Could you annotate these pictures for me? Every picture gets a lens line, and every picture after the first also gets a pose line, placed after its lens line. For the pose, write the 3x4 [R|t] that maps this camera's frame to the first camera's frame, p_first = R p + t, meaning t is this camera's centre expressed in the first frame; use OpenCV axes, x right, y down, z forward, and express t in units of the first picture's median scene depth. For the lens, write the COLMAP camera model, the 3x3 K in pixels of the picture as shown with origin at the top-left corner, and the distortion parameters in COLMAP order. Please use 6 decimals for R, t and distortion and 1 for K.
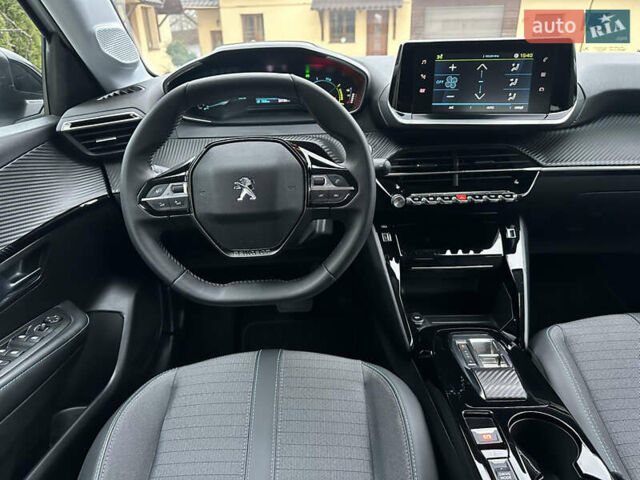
lens RADIAL K [[453.0, 0, 317.8], [0, 453.0, 236.0], [0, 0, 1]] dist [0.001564, -0.003130]
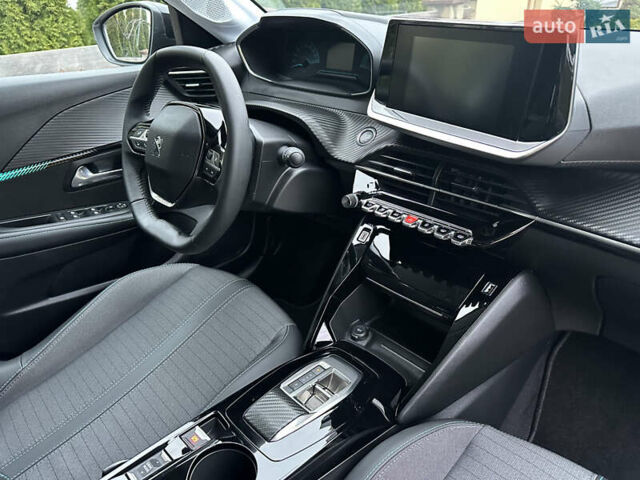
lens RADIAL K [[463.4, 0, 321.3], [0, 463.4, 240.7], [0, 0, 1]] dist [0.007405, -0.003580]
pose [[0.708323, 0.349156, -0.613488, 0.773168], [-0.268925, 0.937037, 0.222802, -0.203731], [0.652654, 0.007167, 0.757622, 0.278731]]
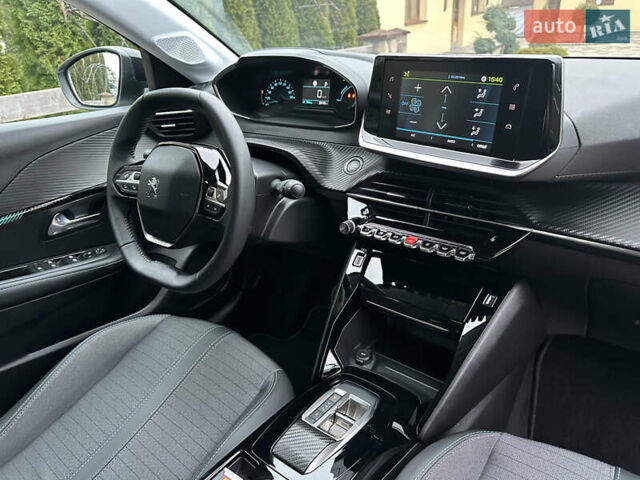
lens RADIAL K [[466.4, 0, 317.7], [0, 466.4, 239.8], [0, 0, 1]] dist [0.004433, 0.001190]
pose [[0.791602, 0.248950, -0.558023, 0.708126], [-0.211462, 0.968423, 0.132066, -0.175636], [0.573280, 0.013457, 0.819249, 0.191676]]
